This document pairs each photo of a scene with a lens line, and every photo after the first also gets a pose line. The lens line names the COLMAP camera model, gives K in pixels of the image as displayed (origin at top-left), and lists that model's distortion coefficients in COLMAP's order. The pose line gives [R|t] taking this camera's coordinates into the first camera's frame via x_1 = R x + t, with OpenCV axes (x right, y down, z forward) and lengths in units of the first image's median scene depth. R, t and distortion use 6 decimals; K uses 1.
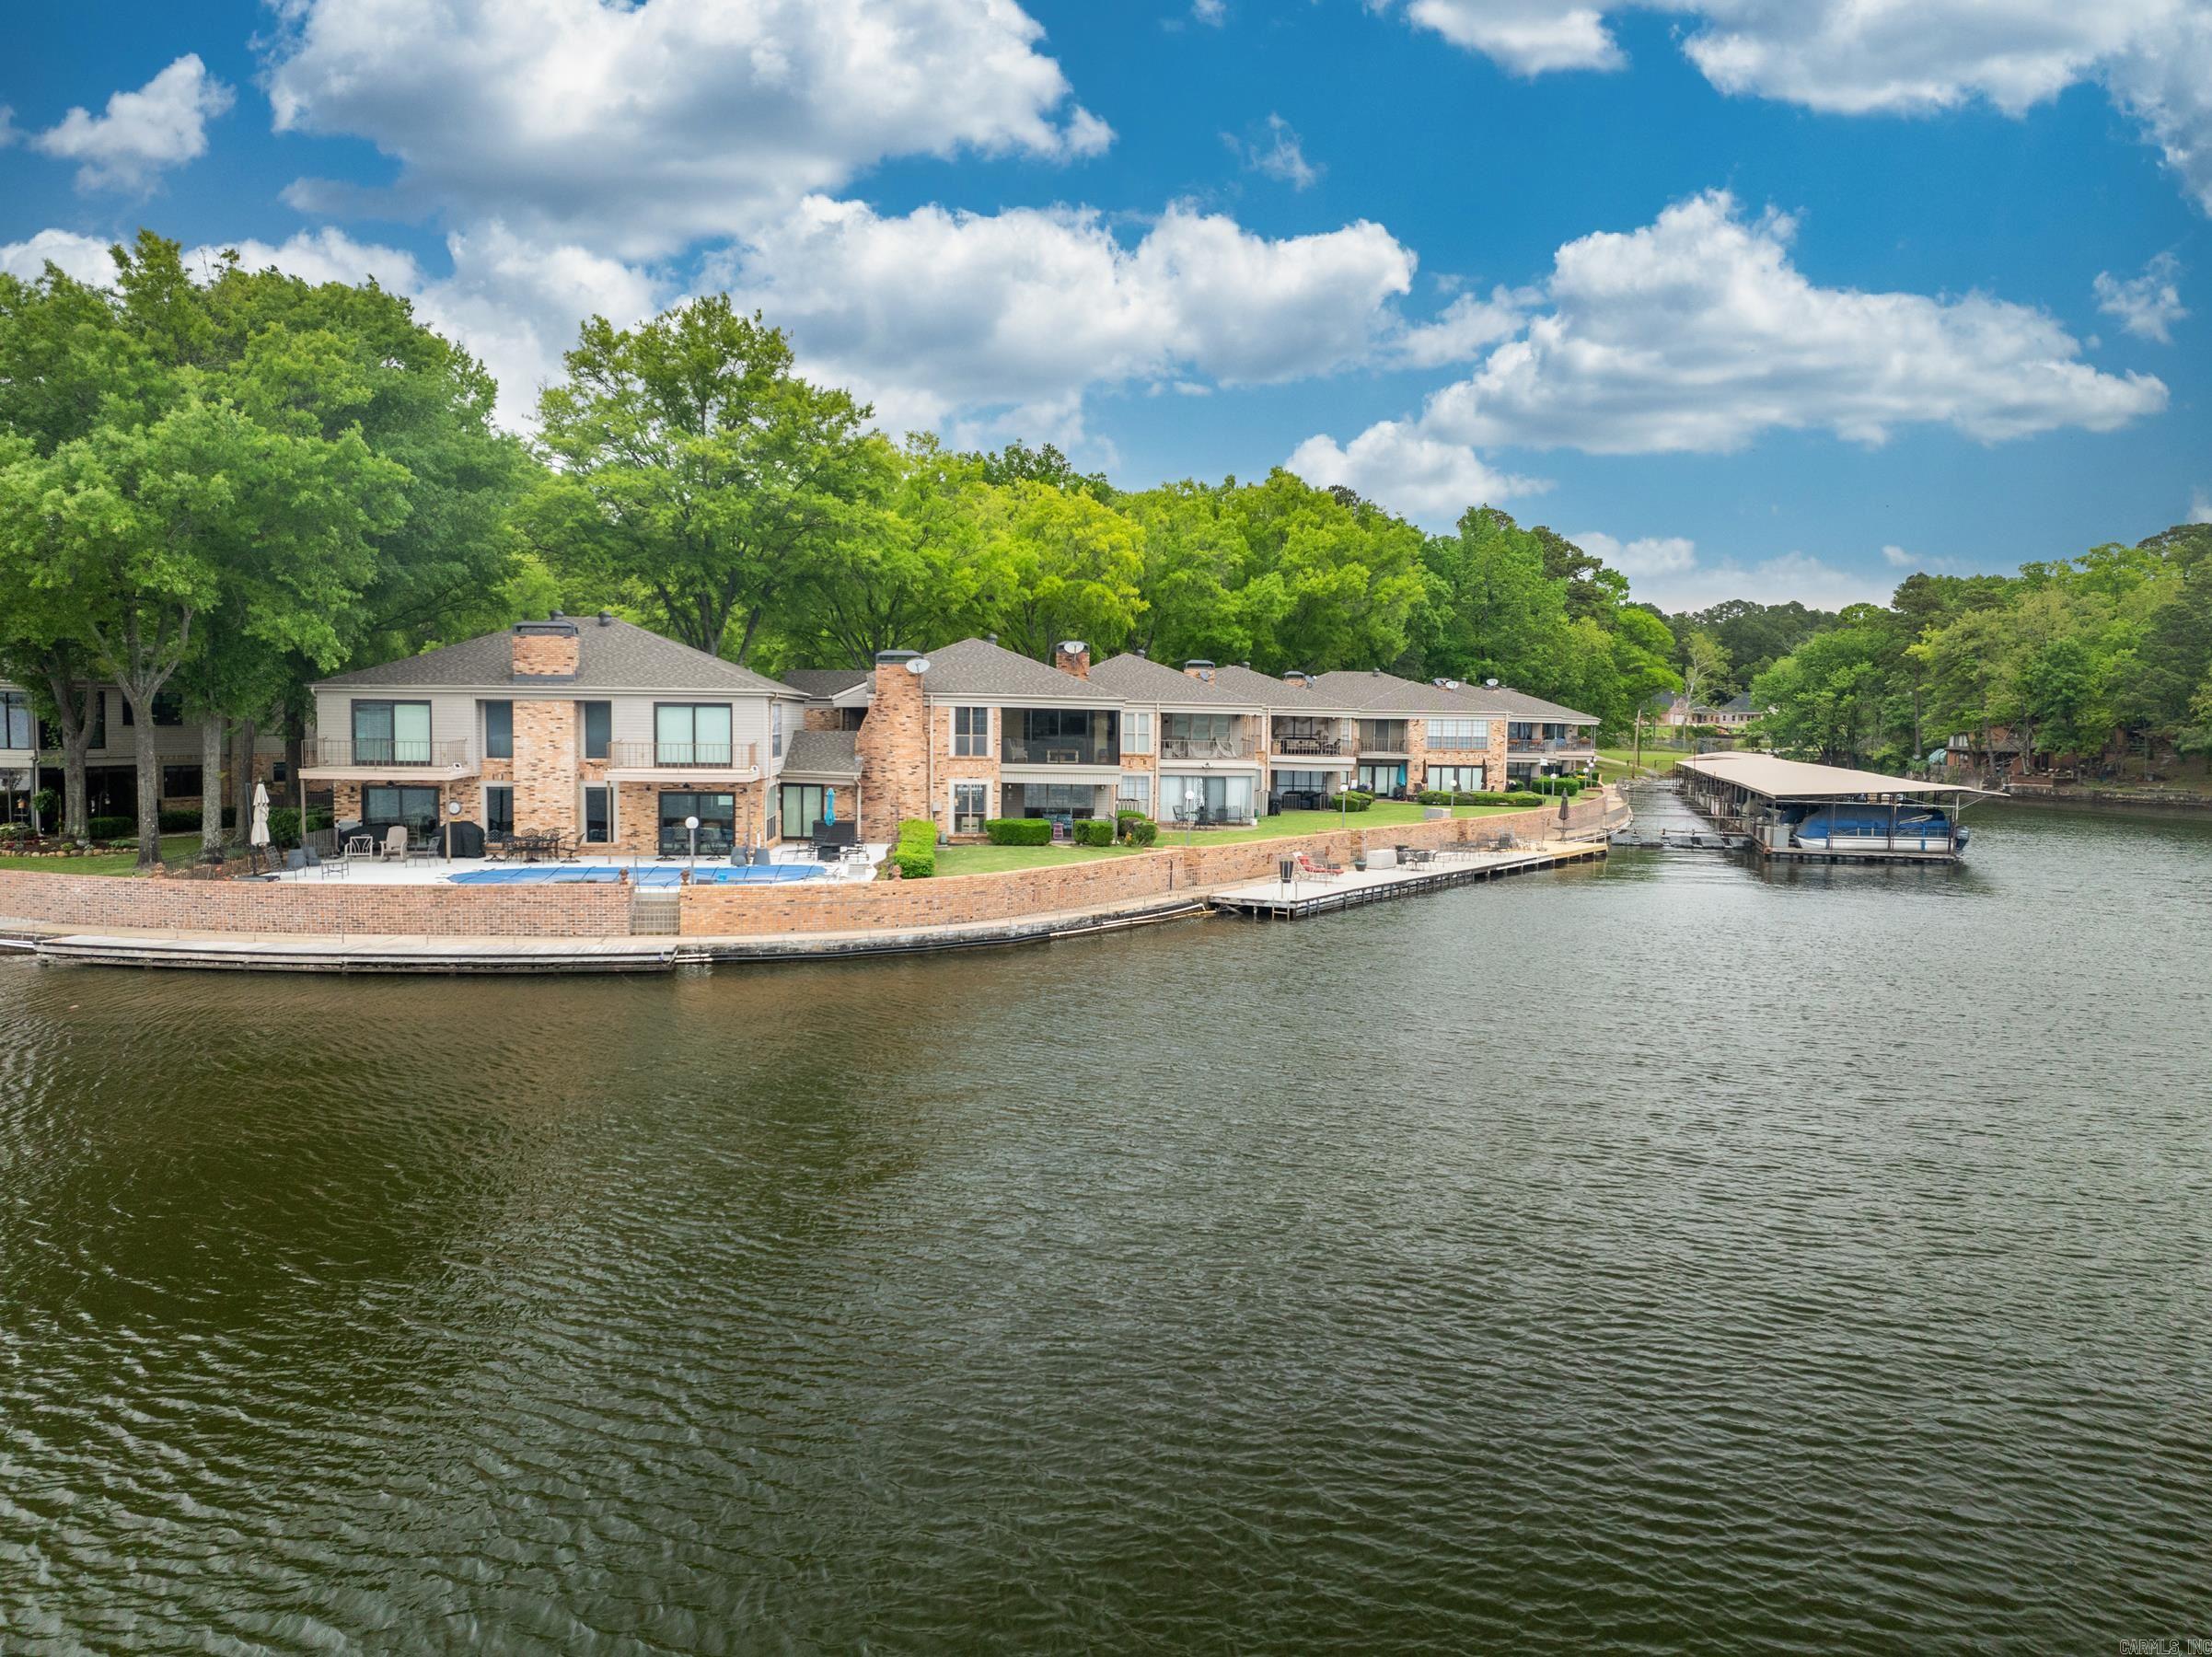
lens RADIAL K [[1567.9, 0, 1106.0], [0, 1567.9, 828.5], [0, 0, 1]] dist [-0.003271, 0.001394]
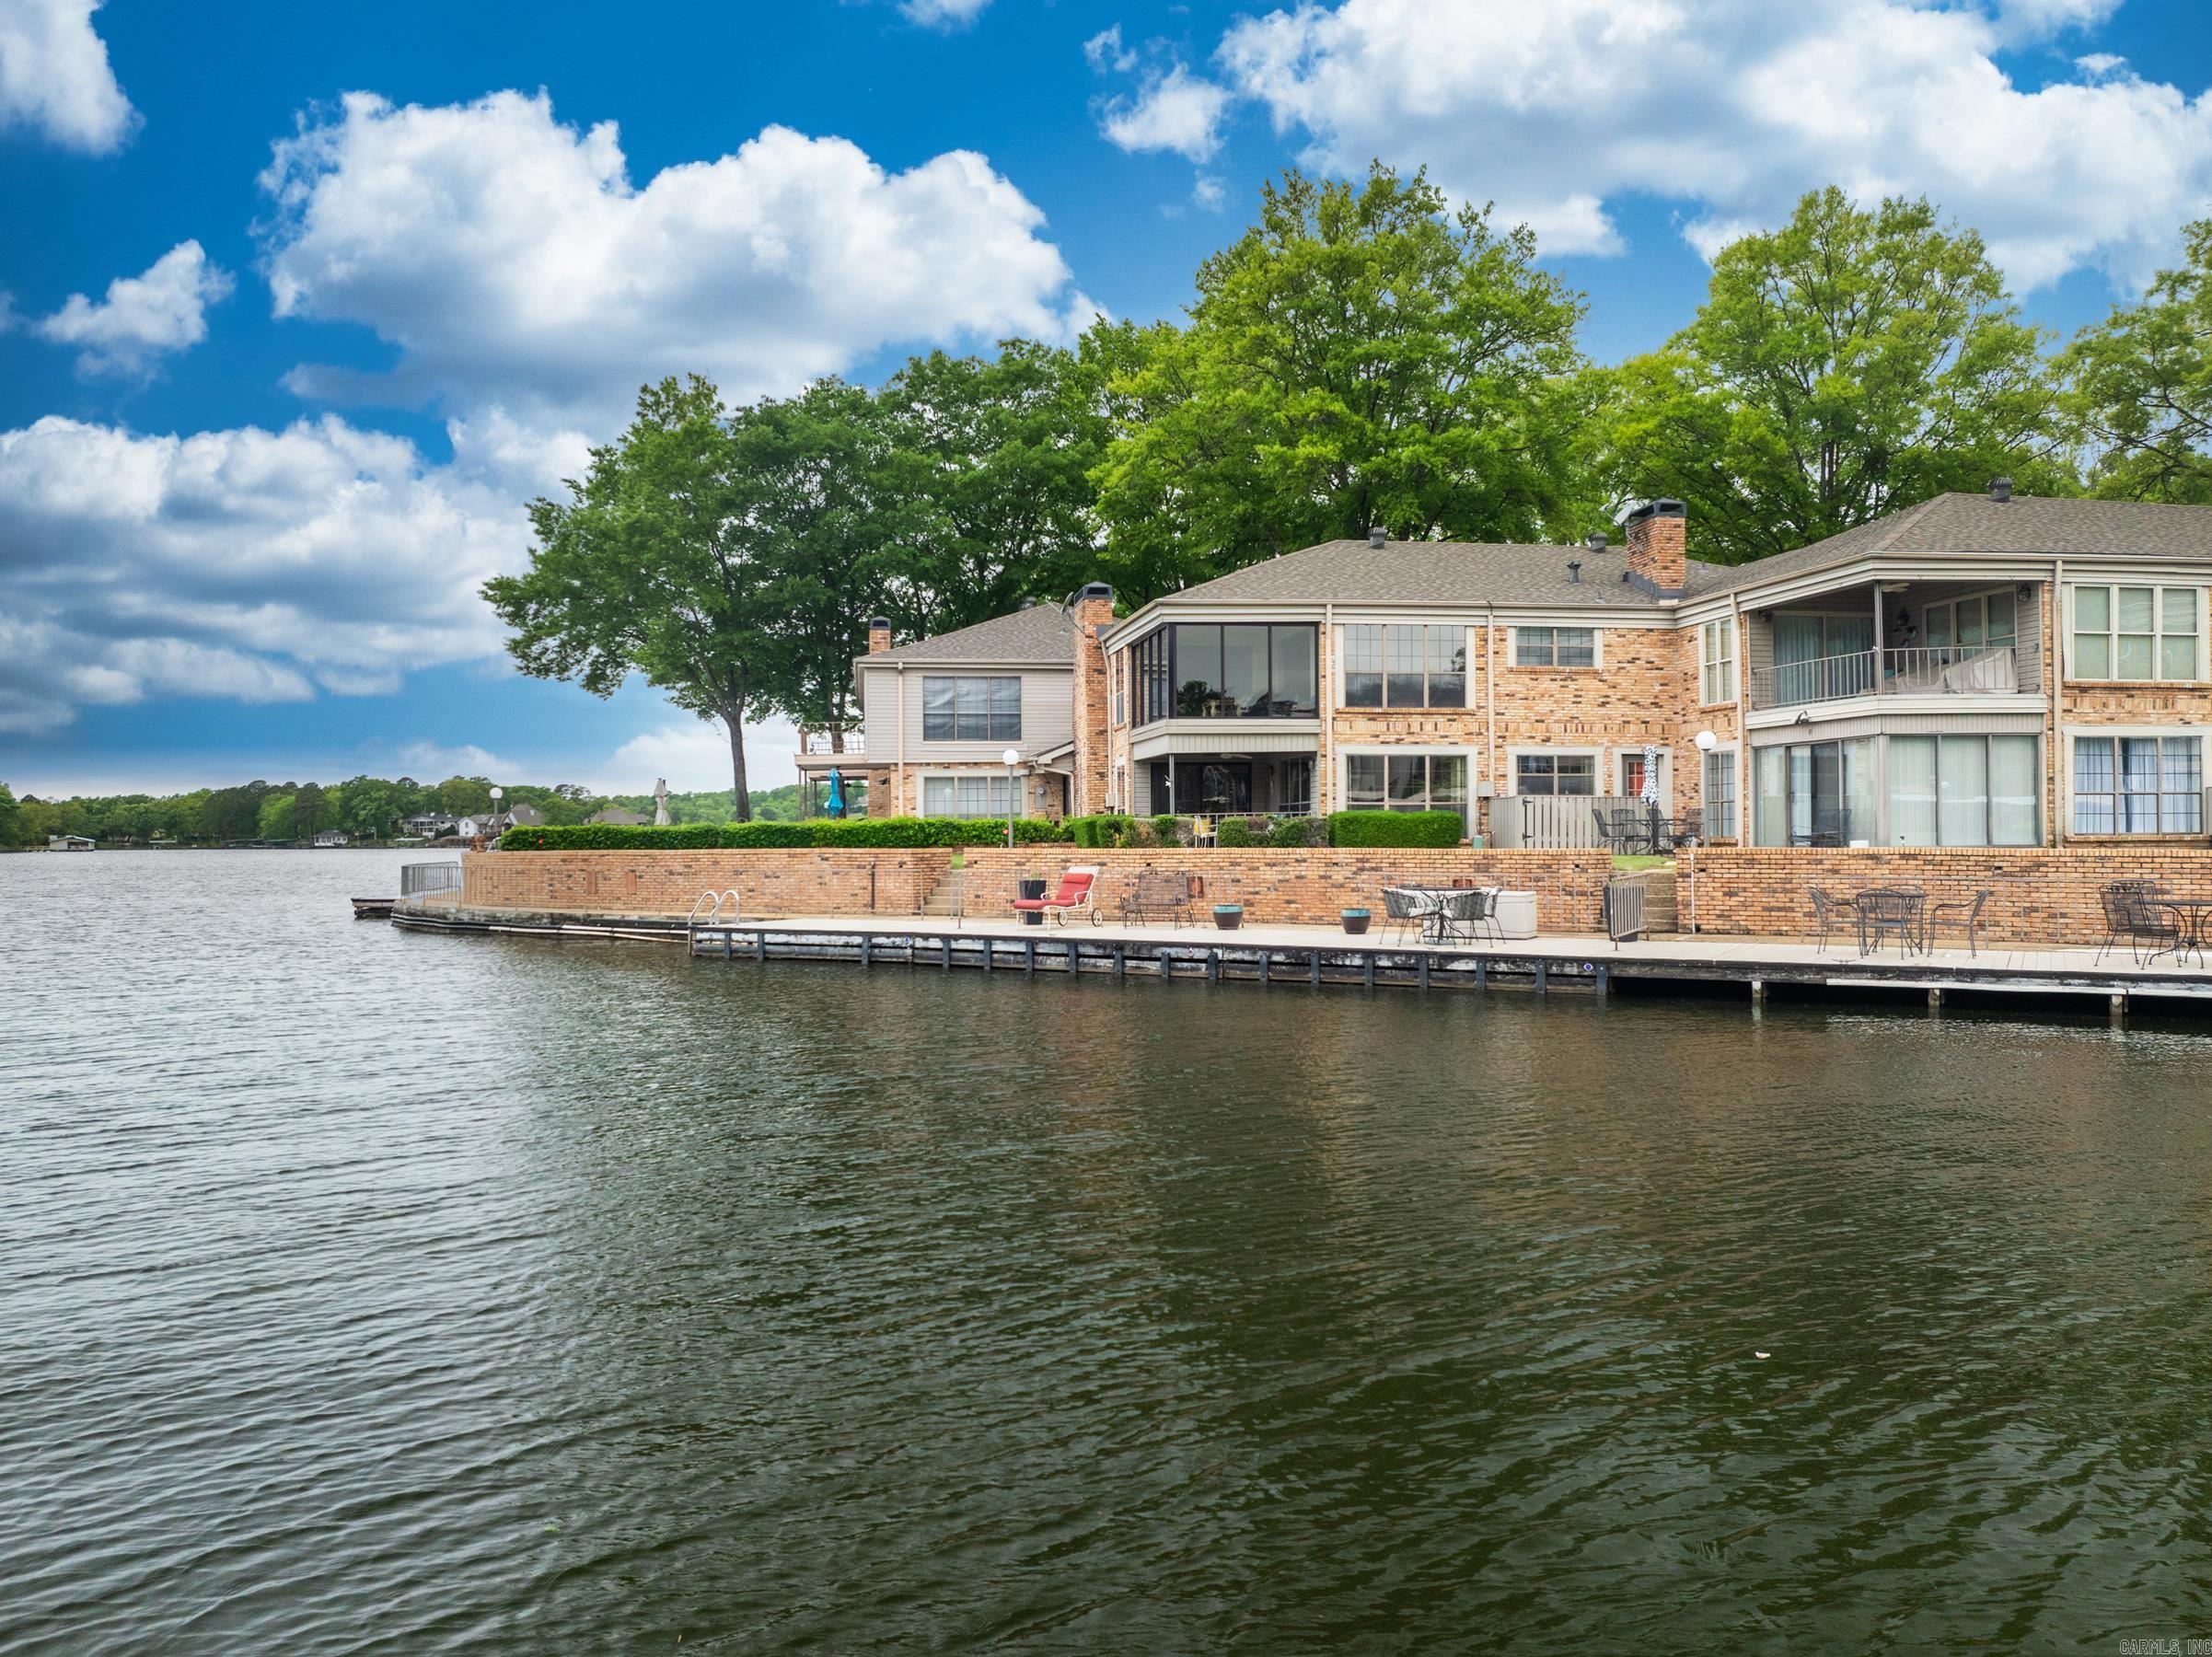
lens RADIAL K [[1618.0, 0, 1105.5], [0, 1618.0, 827.1], [0, 0, 1]] dist [-0.013642, -0.007592]
pose [[0.071679, -0.018475, -0.997257, 0.369477], [-0.059615, 0.997962, -0.022773, 0.008501], [0.995645, 0.061084, 0.070432, 0.584758]]
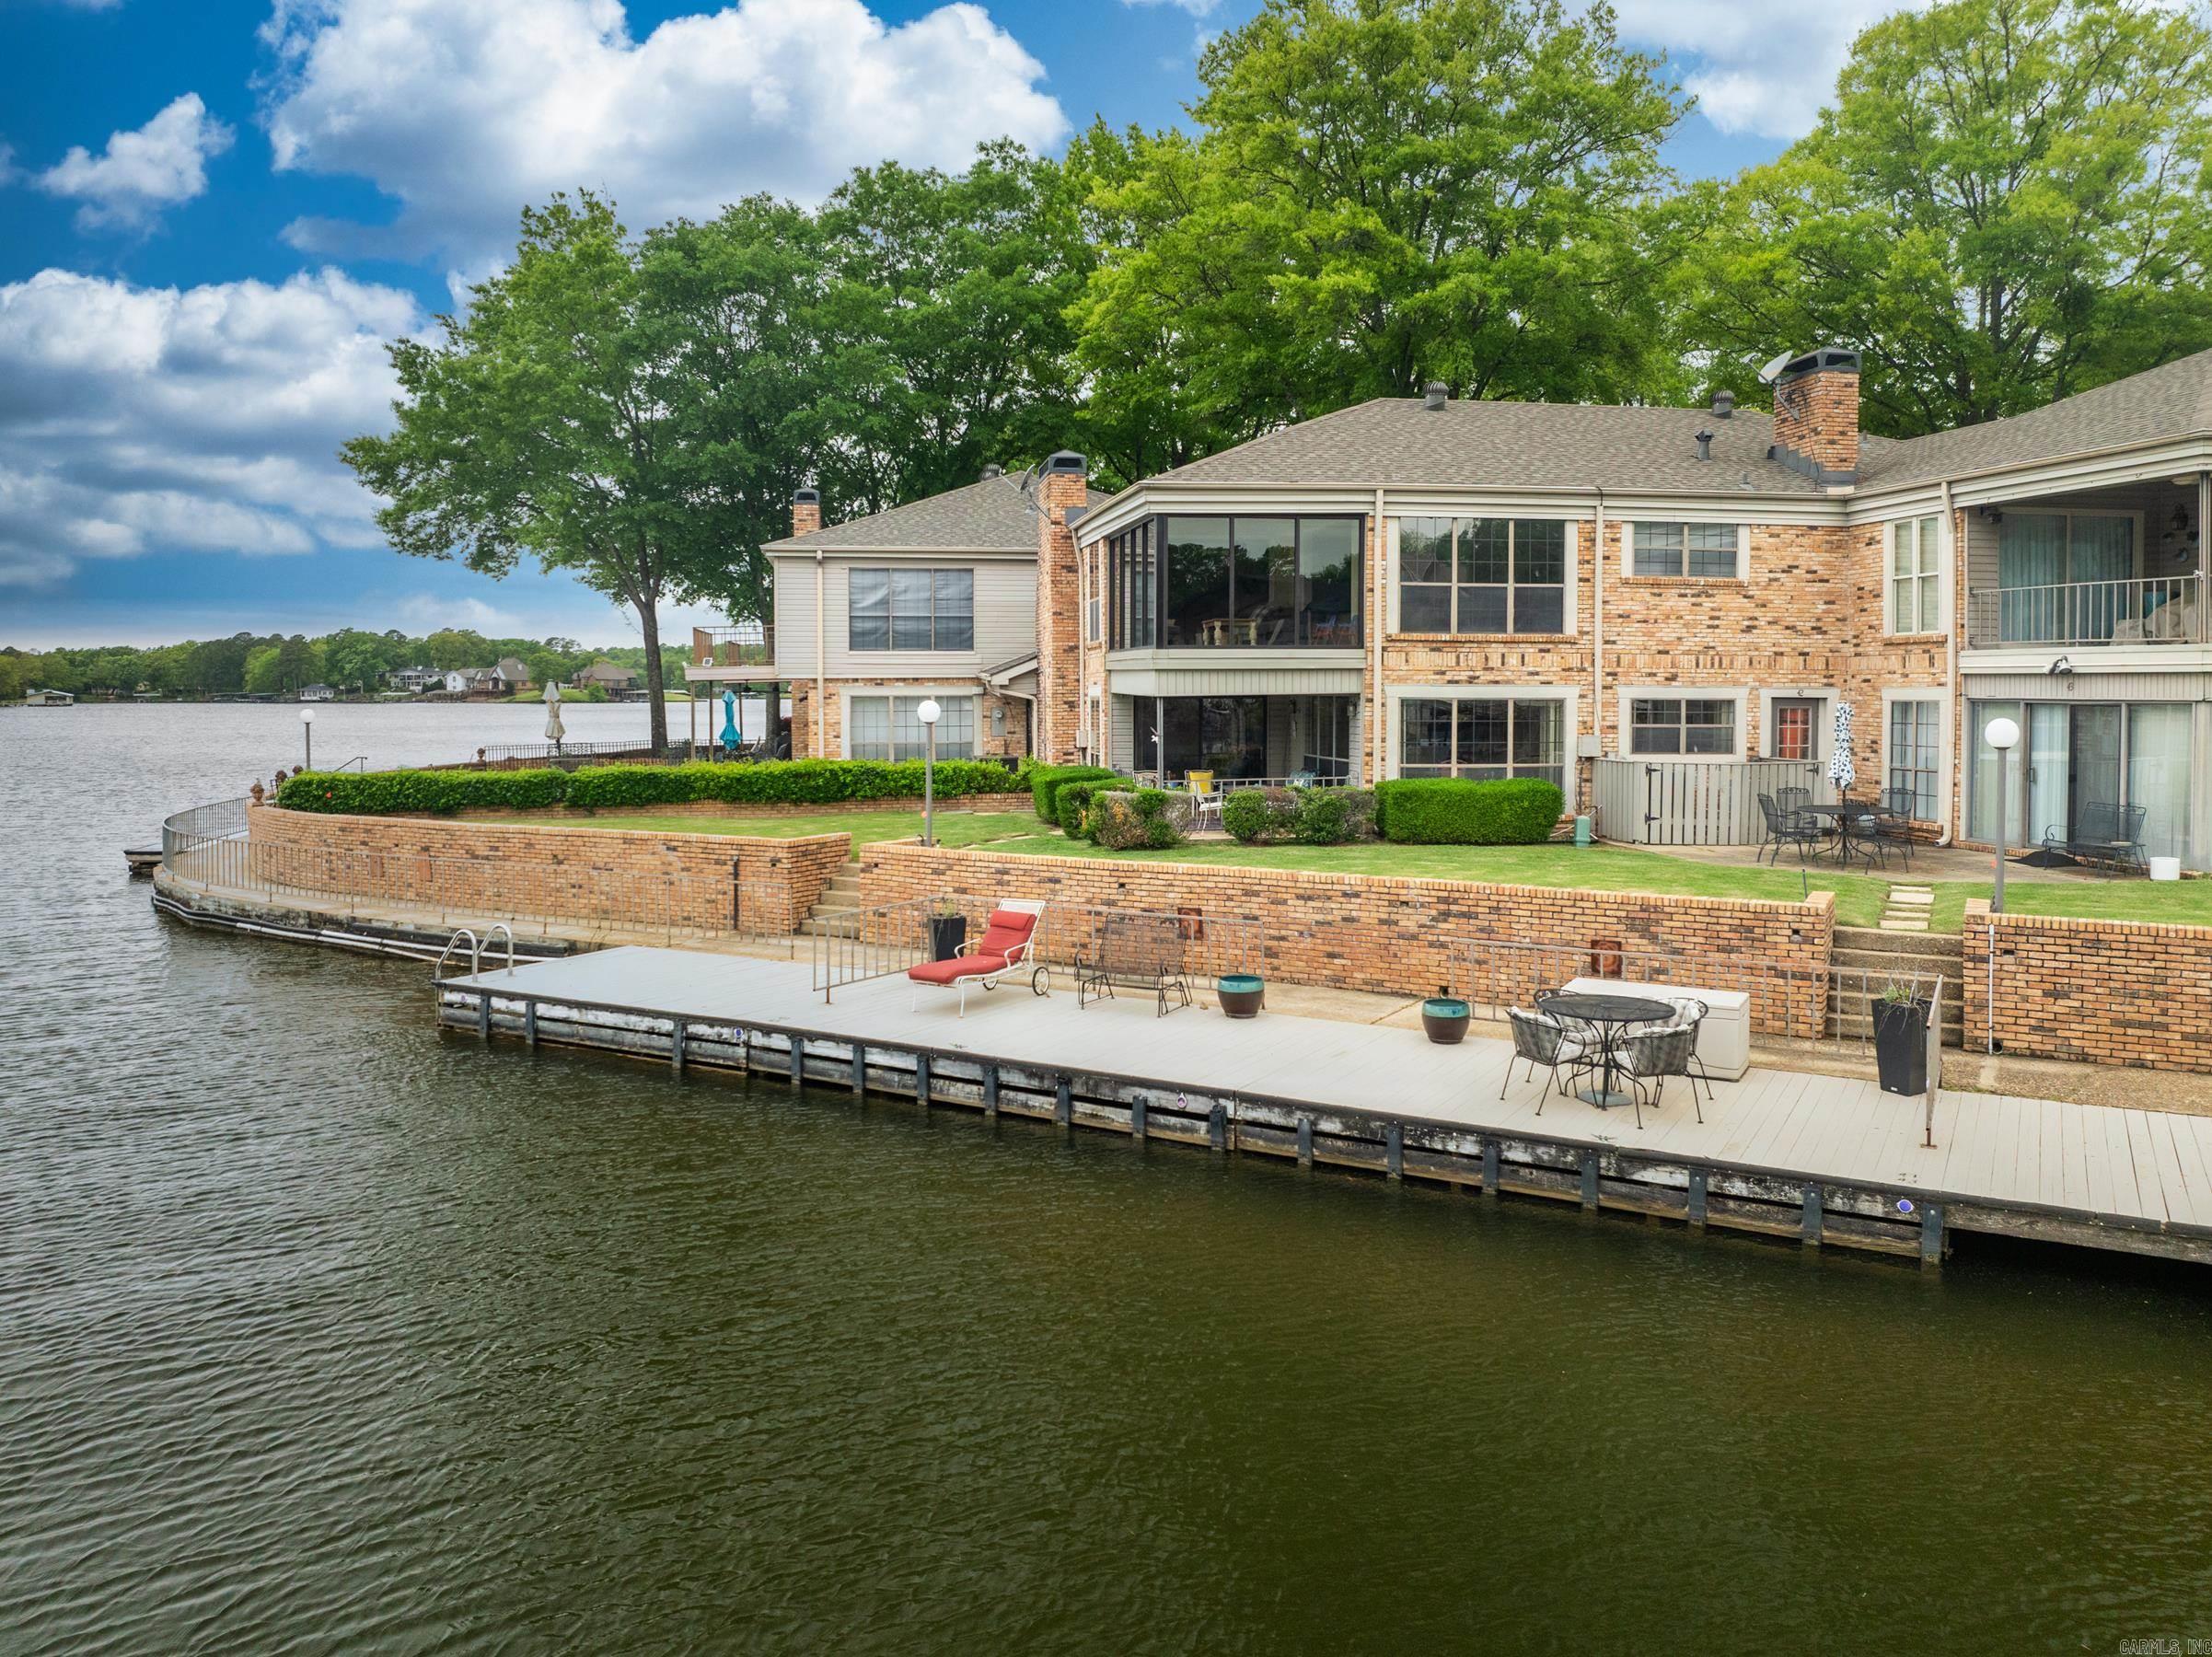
lens RADIAL K [[1610.4, 0, 1110.6], [0, 1610.4, 782.7], [0, 0, 1]] dist [-0.030055, -0.004561]
pose [[0.076284, 0.045841, -0.996032, 0.267922], [-0.065791, 0.996997, 0.040847, -0.013596], [0.994913, 0.062414, 0.079071, 0.596445]]
